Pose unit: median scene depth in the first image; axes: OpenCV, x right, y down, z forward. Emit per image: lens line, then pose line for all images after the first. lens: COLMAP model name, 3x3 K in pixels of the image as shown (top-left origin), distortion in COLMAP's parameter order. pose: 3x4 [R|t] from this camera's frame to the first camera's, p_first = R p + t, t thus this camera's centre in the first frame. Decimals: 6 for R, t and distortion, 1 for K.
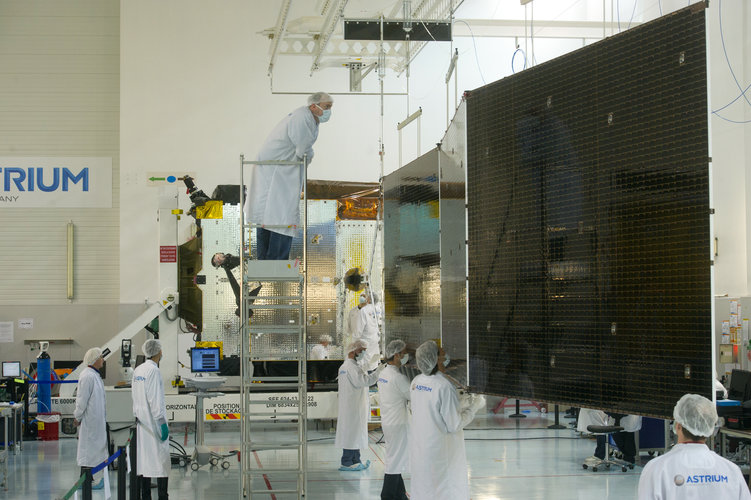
lens RADIAL K [[1511.7, 0, 371.0], [0, 1511.7, 247.7], [0, 0, 1]] dist [-0.001206, 0.000000]
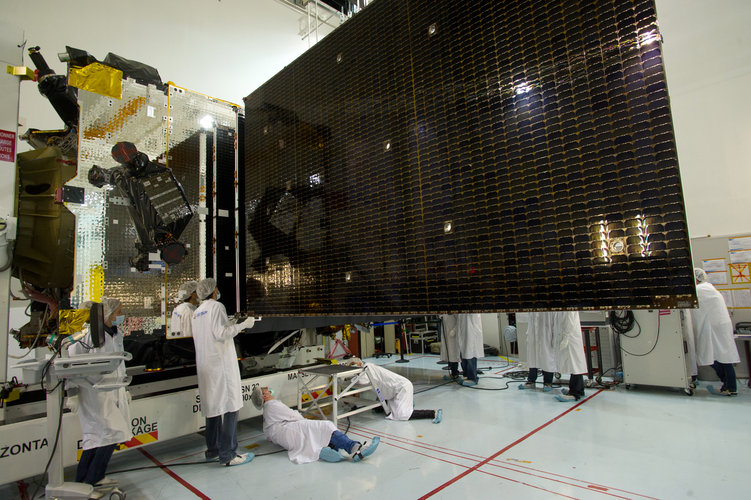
lens RADIAL K [[425.4, 0, 374.8], [0, 425.4, 242.9], [0, 0, 1]] dist [-0.009062, 0.000515]
pose [[0.781310, 0.042670, 0.622683, -0.119080], [0.031156, 0.993750, -0.107190, 0.056925], [-0.623365, 0.103149, 0.775098, 0.795513]]
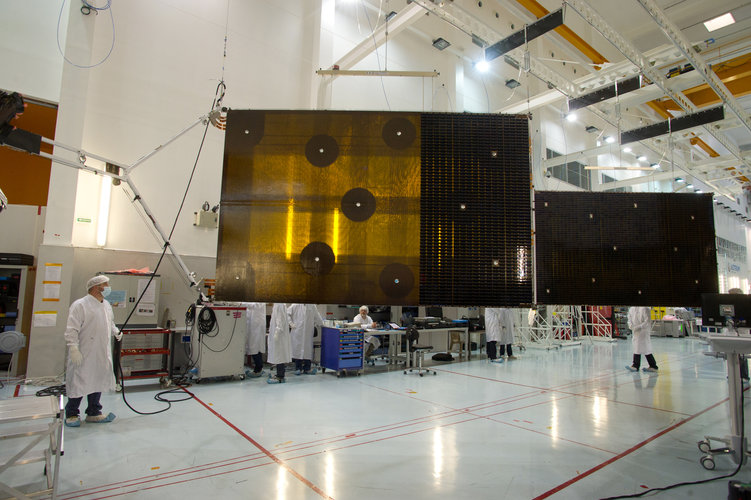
lens RADIAL K [[425.4, 0, 374.1], [0, 425.4, 250.5], [0, 0, 1]] dist [-0.009062, 0.000515]
pose [[-0.513249, 0.084998, 0.854020, -0.192906], [-0.050793, 0.990331, -0.129090, 0.071858], [-0.856735, -0.109634, -0.503969, 1.159309]]
